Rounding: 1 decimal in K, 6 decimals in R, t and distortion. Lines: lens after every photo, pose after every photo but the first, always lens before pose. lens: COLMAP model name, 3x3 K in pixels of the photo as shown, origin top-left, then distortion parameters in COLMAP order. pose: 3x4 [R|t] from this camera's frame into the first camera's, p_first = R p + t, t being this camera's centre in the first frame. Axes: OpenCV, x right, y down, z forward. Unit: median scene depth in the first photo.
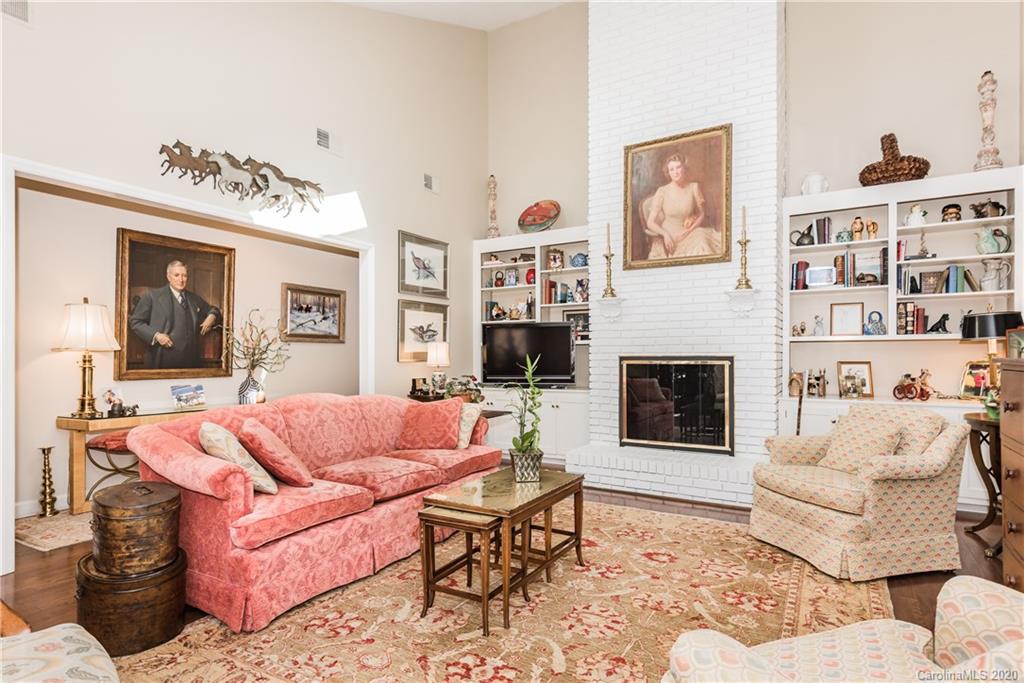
lens RADIAL K [[540.7, 0, 513.5], [0, 540.7, 353.8], [0, 0, 1]] dist [0.017189, 0.000272]
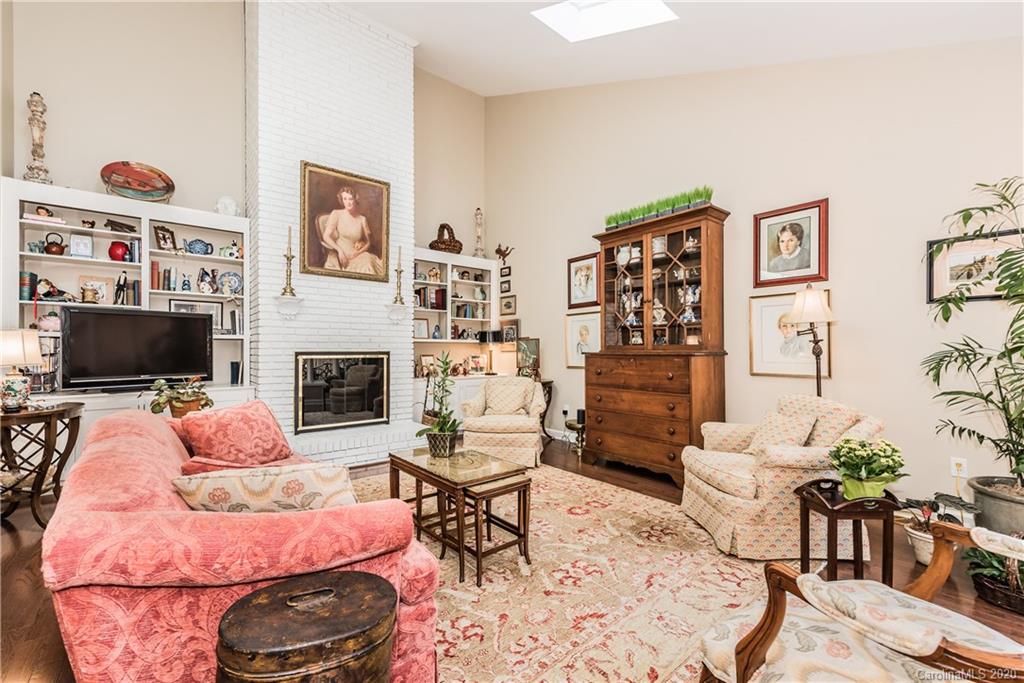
lens RADIAL K [[428.0, 0, 512.6], [0, 428.0, 345.9], [0, 0, 1]] dist [0.010578, -0.000496]
pose [[0.339931, 0.012557, 0.940367, -0.479688], [-0.005400, 0.999920, -0.011401, 0.000843], [-0.940435, -0.001202, 0.339972, 0.312837]]
